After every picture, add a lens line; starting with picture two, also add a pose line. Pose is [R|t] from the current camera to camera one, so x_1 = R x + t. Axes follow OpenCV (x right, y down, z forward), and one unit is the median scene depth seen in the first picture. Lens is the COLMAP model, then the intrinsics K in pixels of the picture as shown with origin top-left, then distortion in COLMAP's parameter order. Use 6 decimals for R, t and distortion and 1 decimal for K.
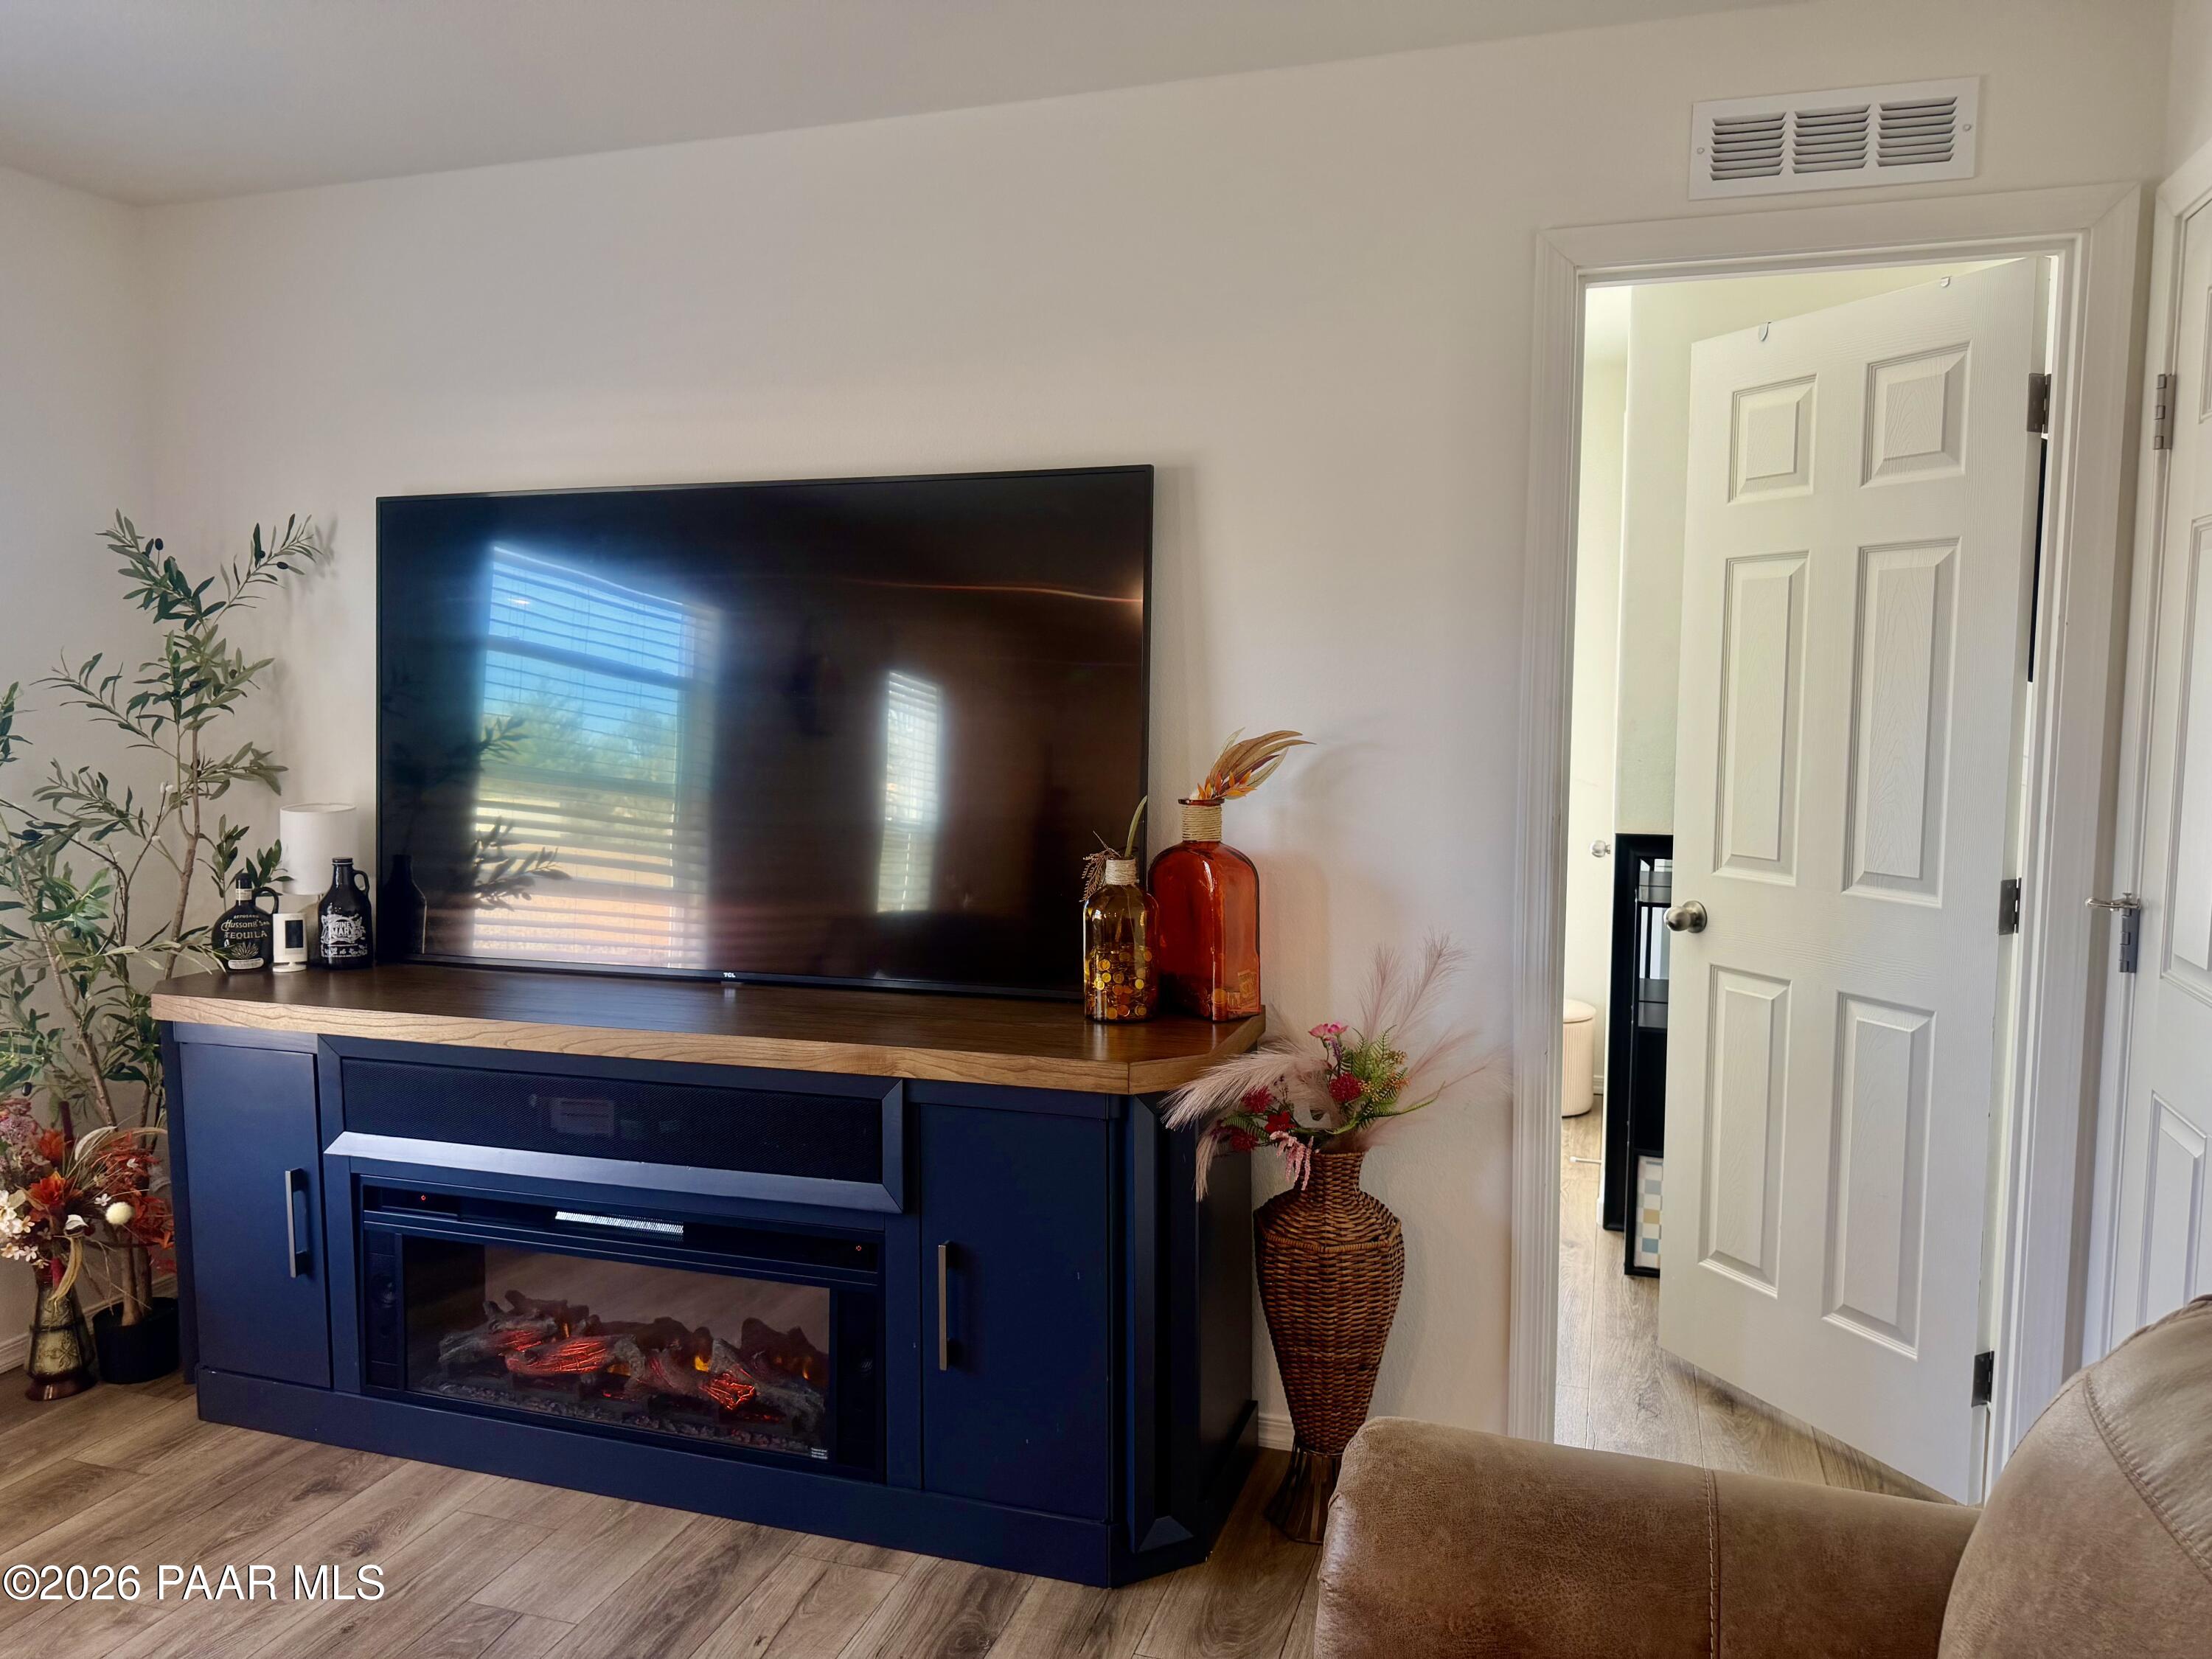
lens RADIAL K [[1586.3, 0, 1104.5], [0, 1586.3, 837.7], [0, 0, 1]] dist [0.054771, -0.063213]
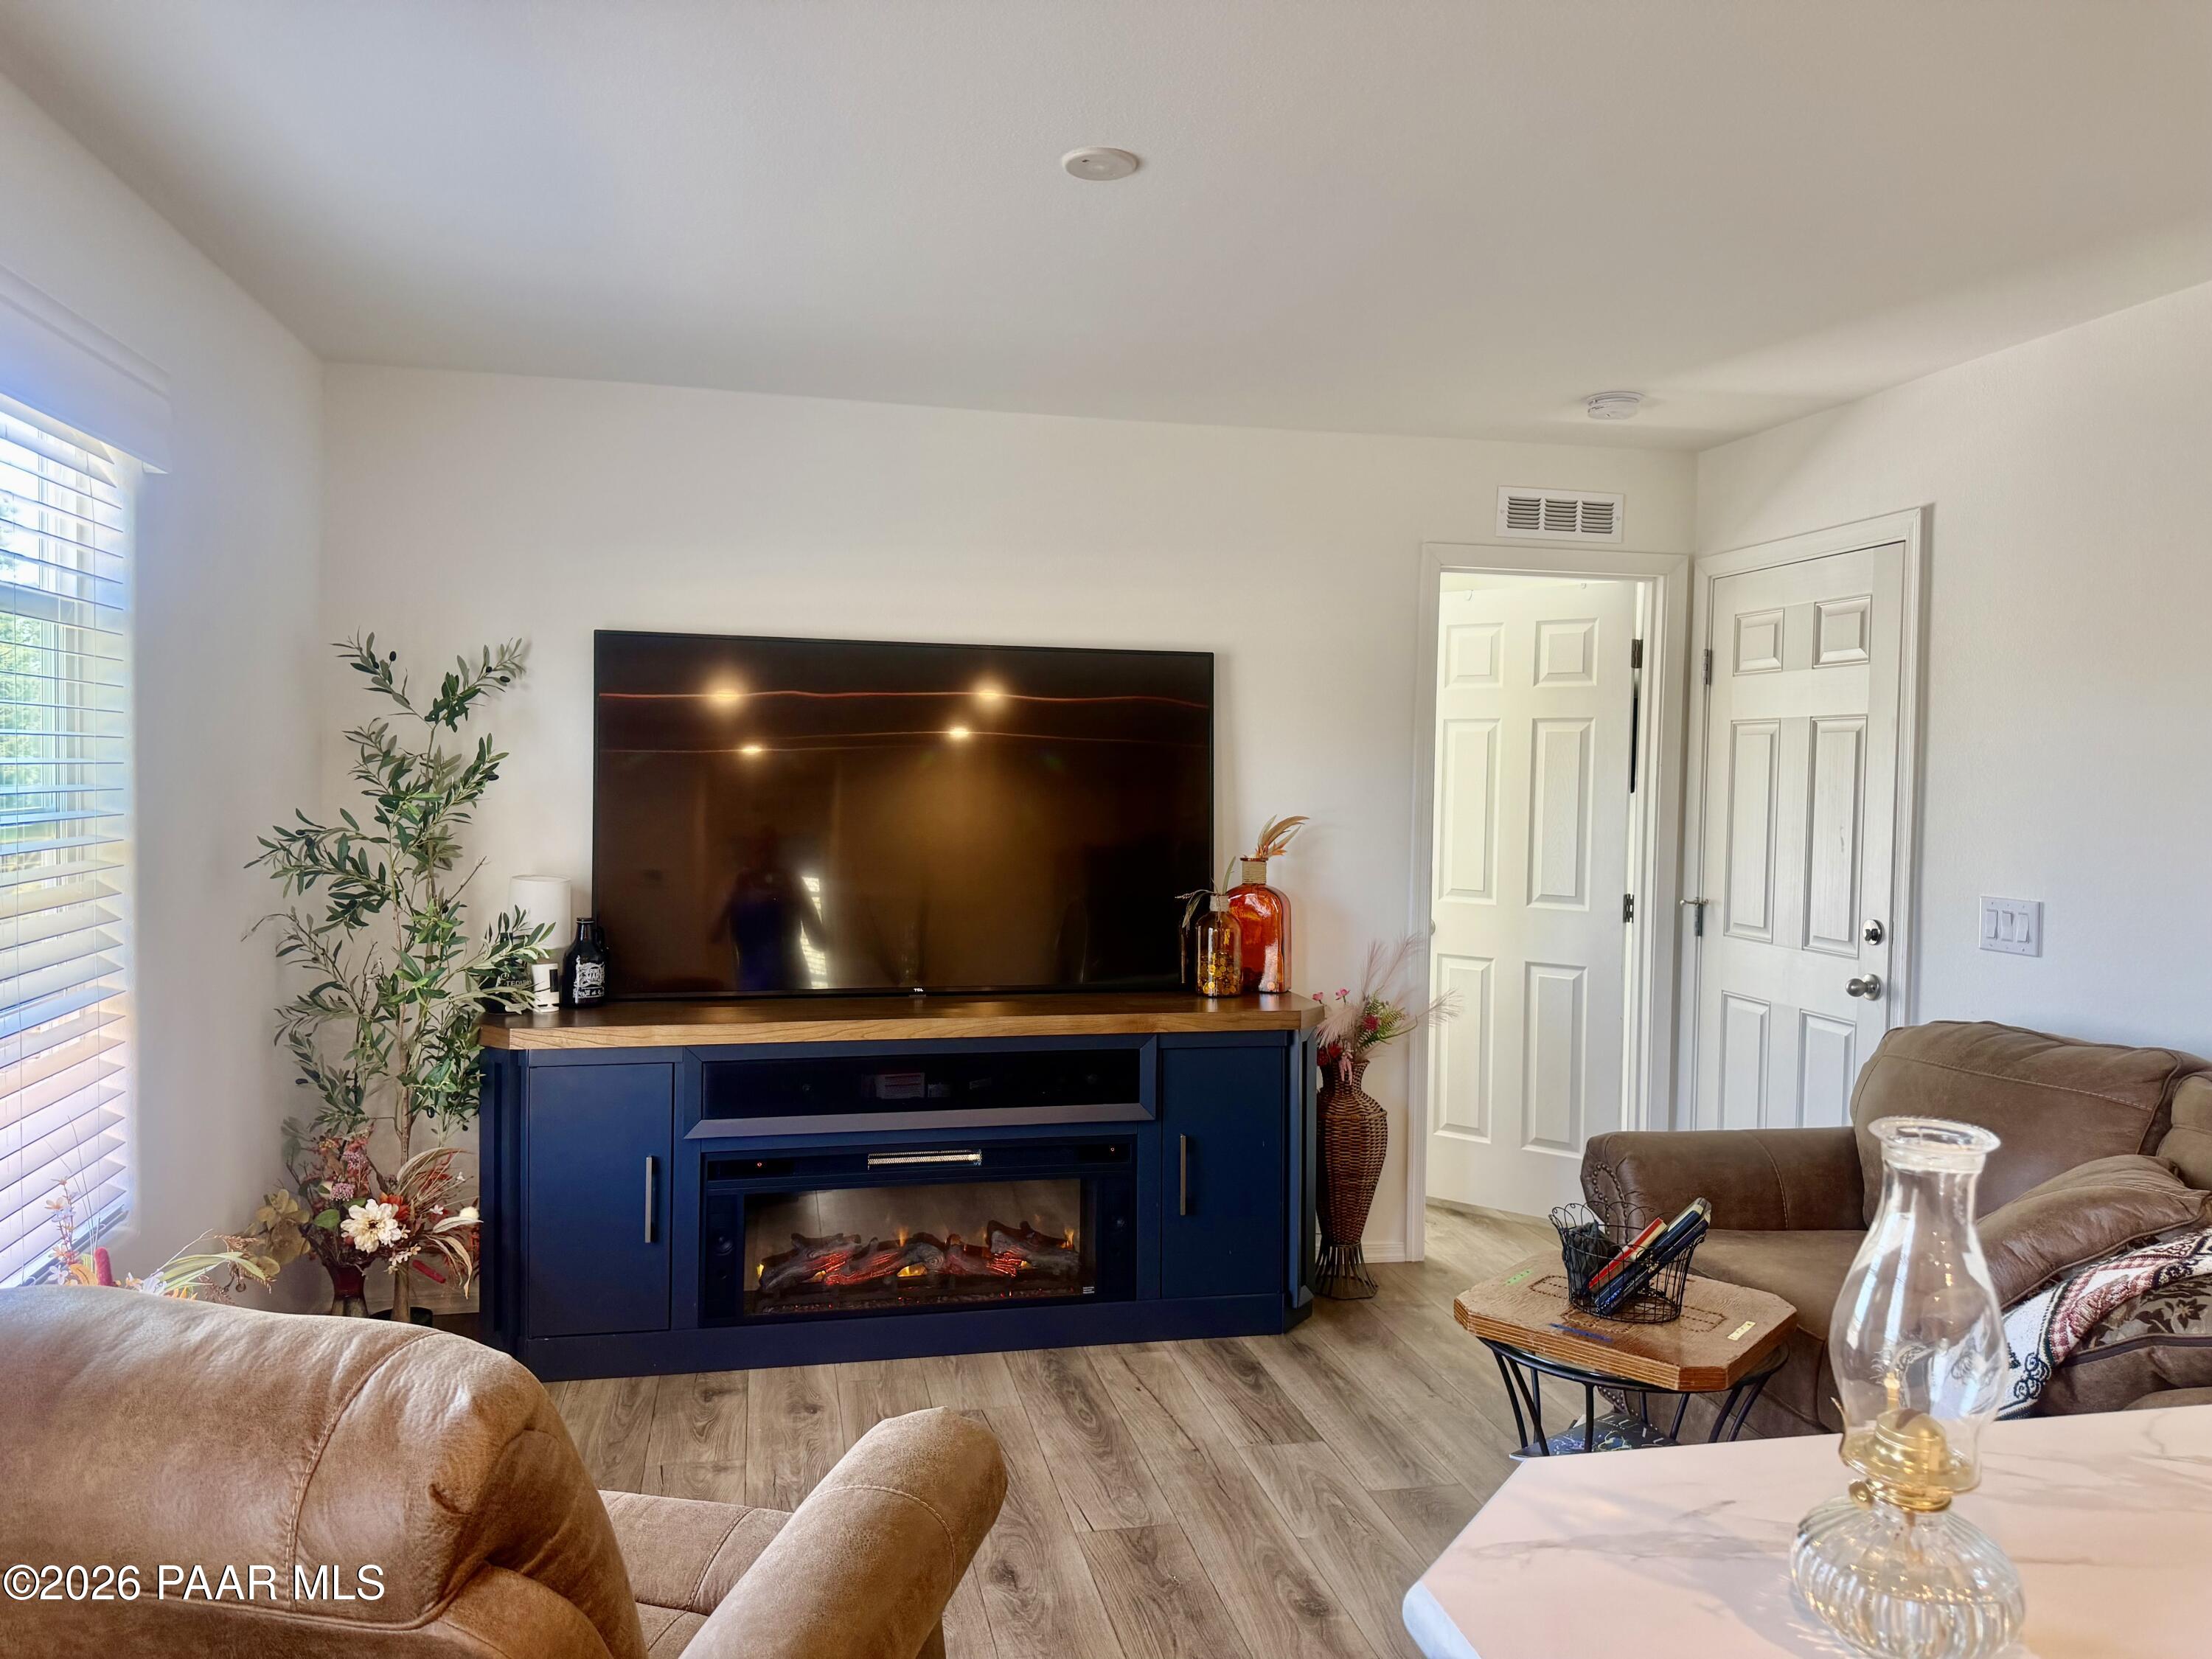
lens RADIAL K [[1565.0, 0, 1106.0], [0, 1565.0, 829.5], [0, 0, 1]] dist [0.141288, -0.204714]
pose [[0.861214, -0.001653, 0.508240, -0.803945], [0.031076, 0.998295, -0.049411, 0.019093], [-0.507291, 0.058347, 0.859797, -0.283696]]
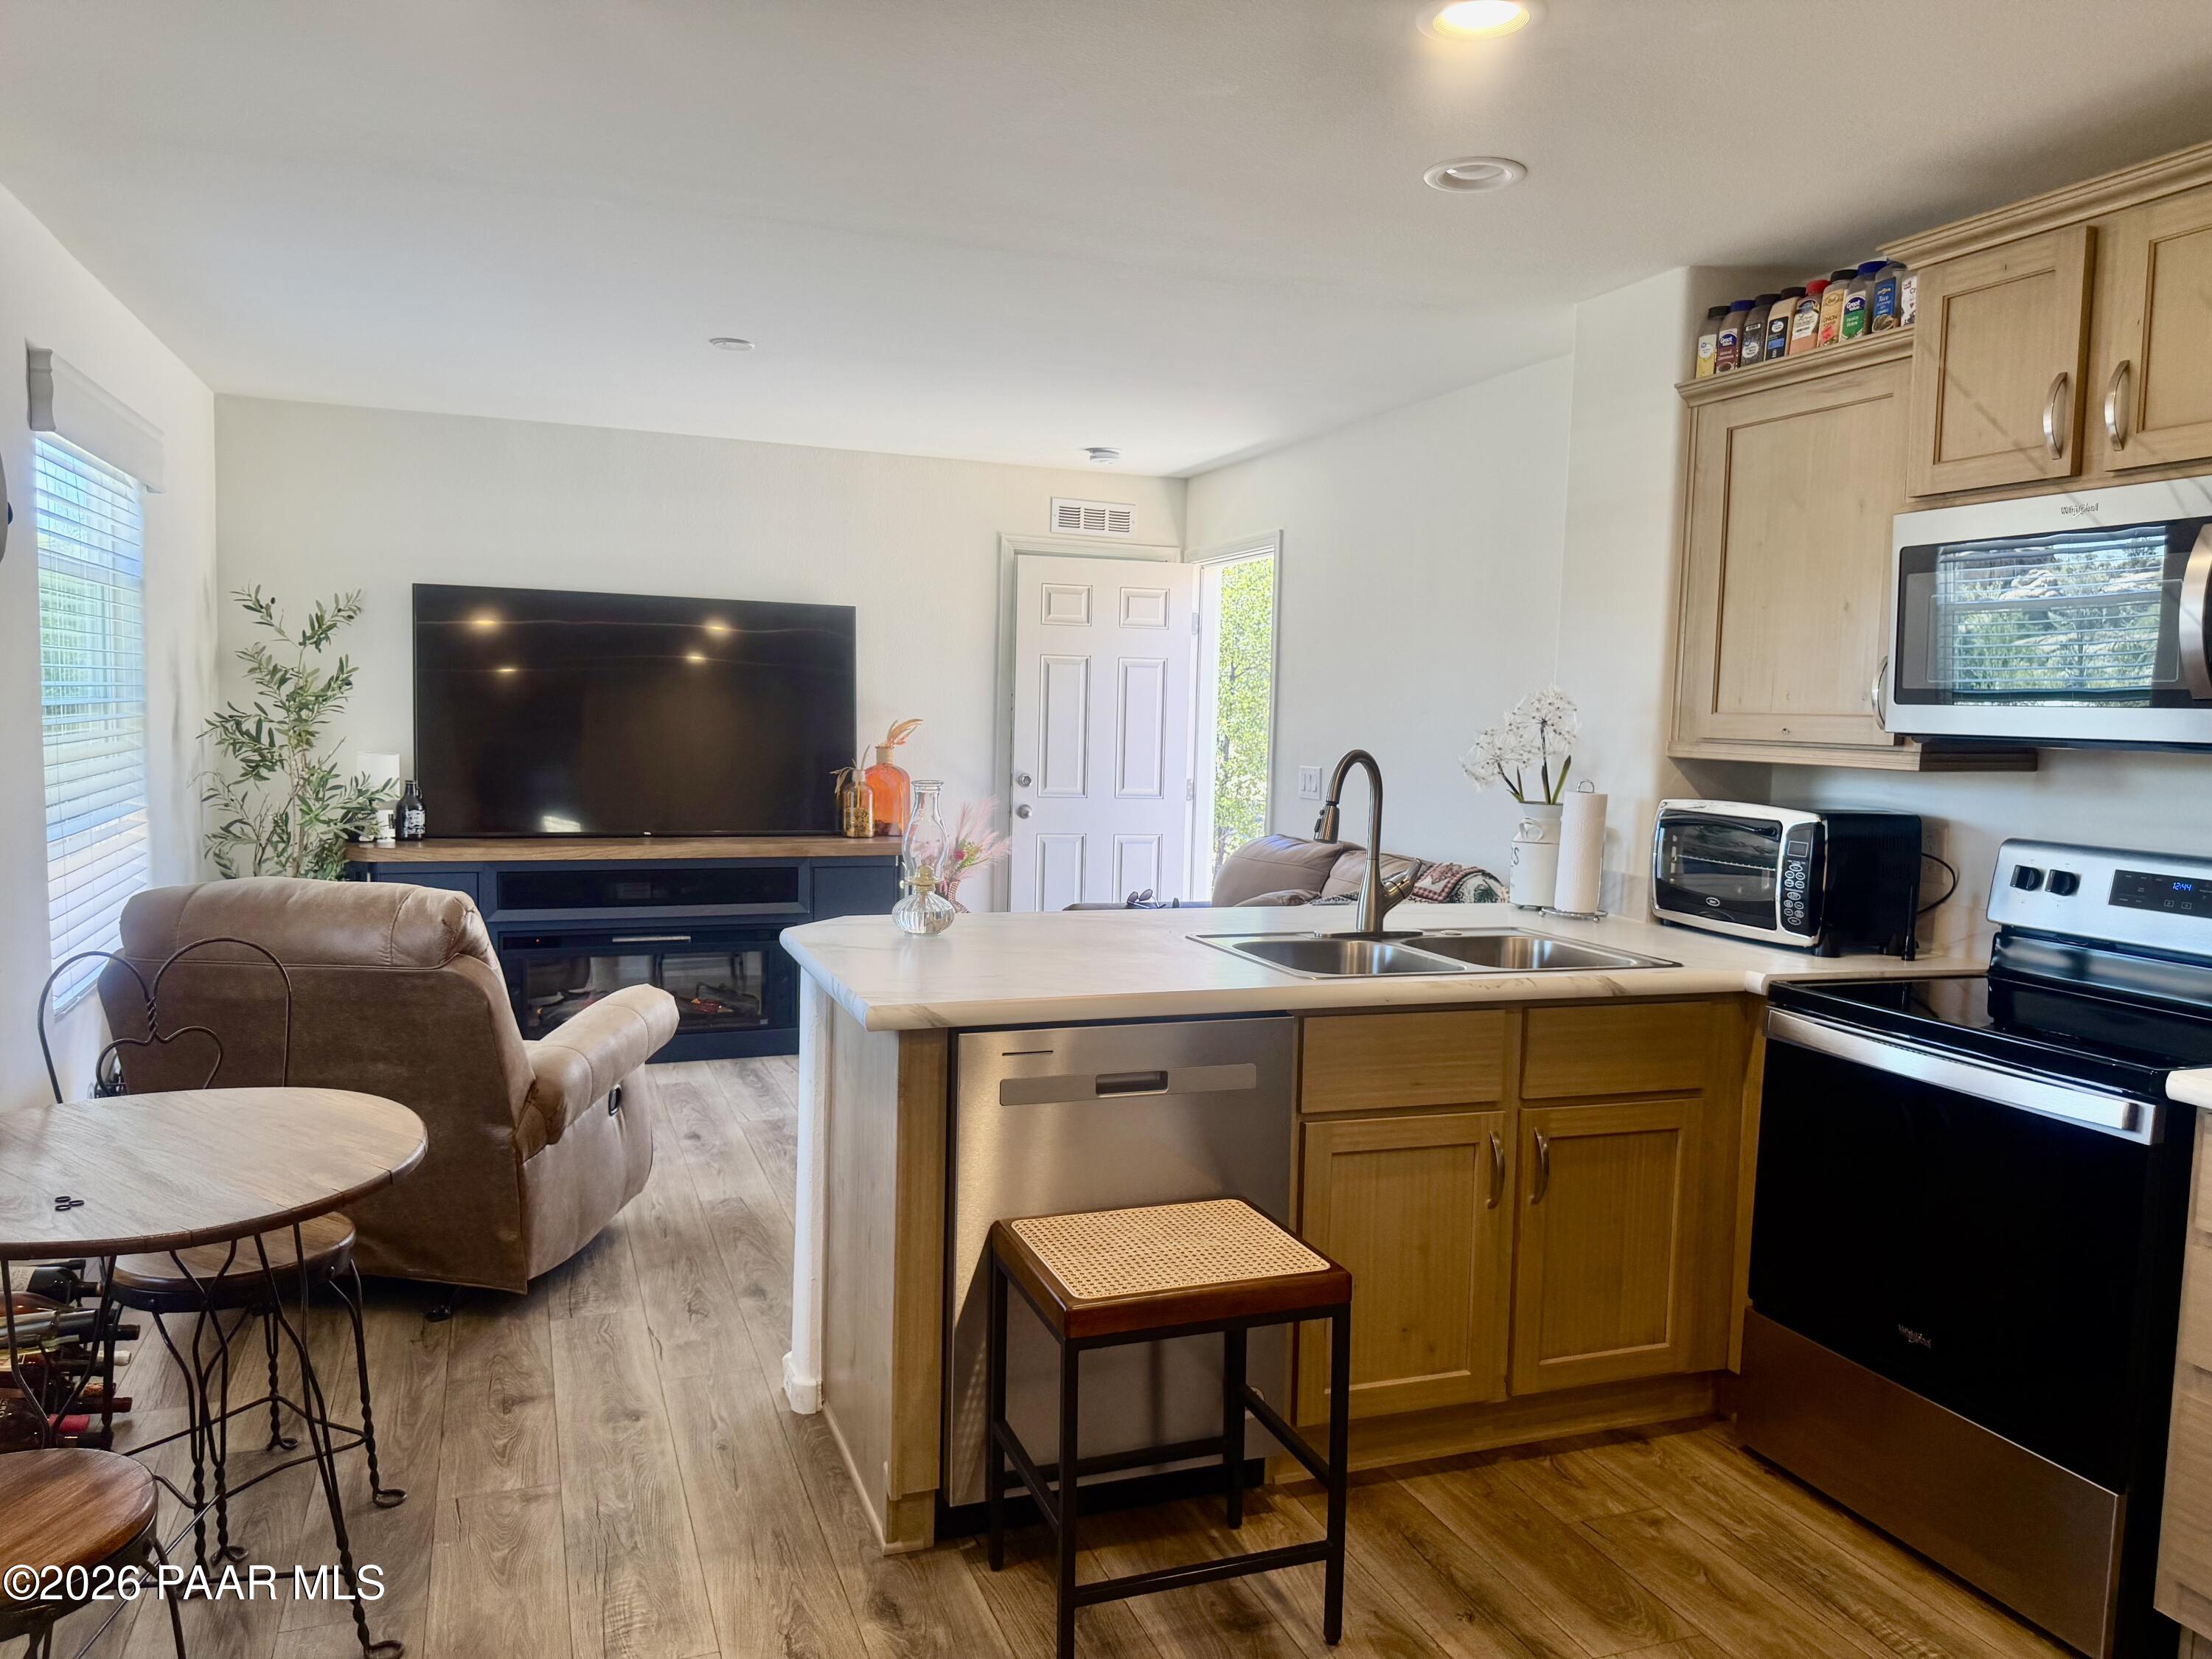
lens RADIAL K [[1565.0, 0, 1106.0], [0, 1565.0, 829.5], [0, 0, 1]] dist [0.141288, -0.204714]
pose [[0.779174, -0.027054, 0.626224, -1.069589], [0.034138, 0.999417, 0.000701, 0.101343], [-0.625877, 0.020832, 0.779643, -0.983038]]
